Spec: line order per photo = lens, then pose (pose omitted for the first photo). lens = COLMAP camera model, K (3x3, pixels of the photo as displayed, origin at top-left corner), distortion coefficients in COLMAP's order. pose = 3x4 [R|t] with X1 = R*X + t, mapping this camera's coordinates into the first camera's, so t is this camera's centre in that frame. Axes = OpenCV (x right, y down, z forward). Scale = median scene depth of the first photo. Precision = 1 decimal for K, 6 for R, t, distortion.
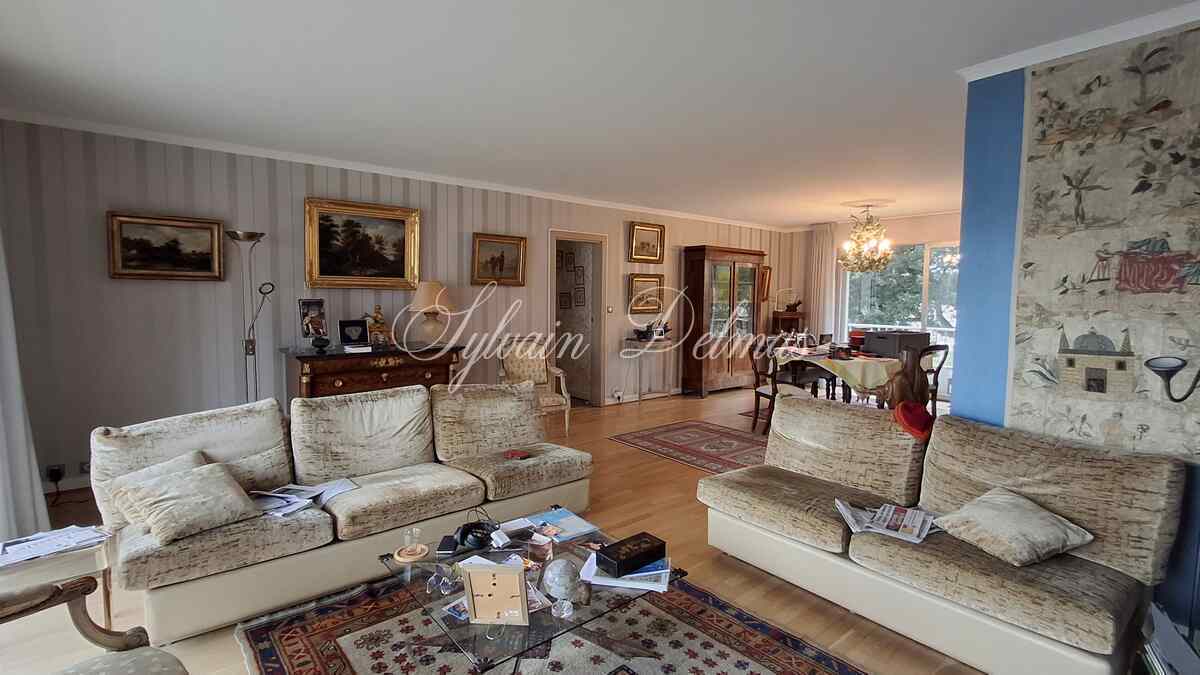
lens RADIAL K [[552.8, 0, 602.3], [0, 552.8, 335.9], [0, 0, 1]] dist [0.022376, 0.000838]
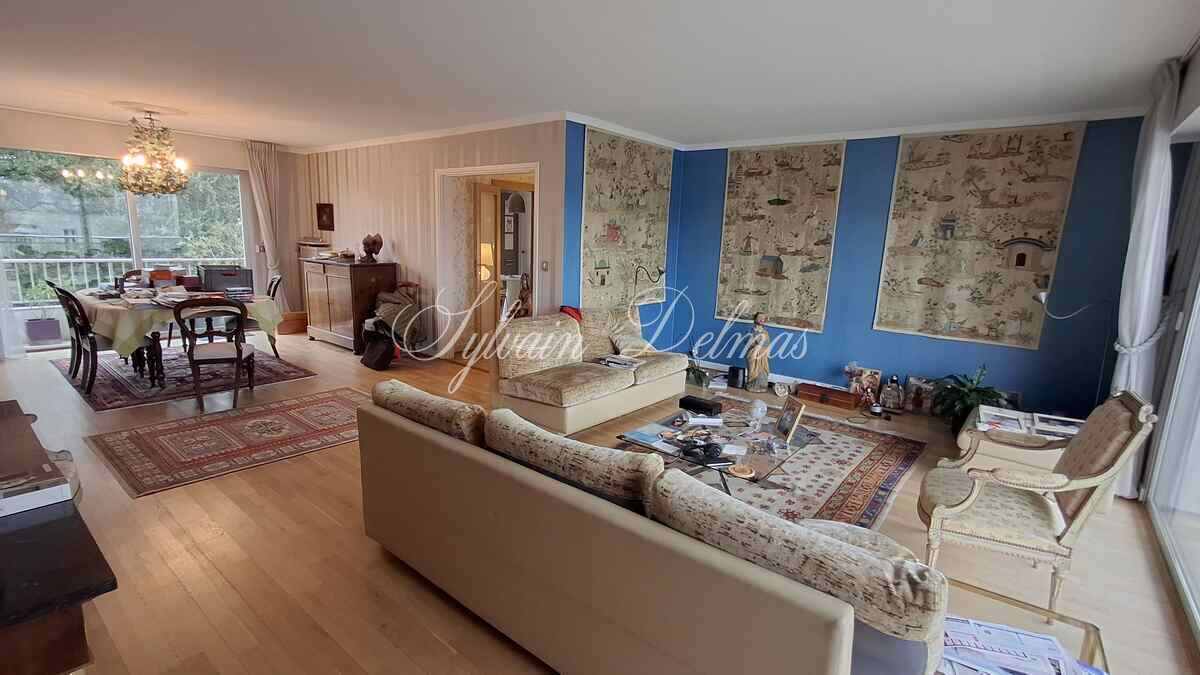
lens RADIAL K [[552.8, 0, 601.5], [0, 552.8, 334.4], [0, 0, 1]] dist [0.022376, 0.000838]
pose [[-0.188719, -0.196245, 0.962223, -1.304721], [0.036373, 0.977760, 0.206548, -0.167326], [-0.981357, 0.073979, -0.177384, 1.394082]]
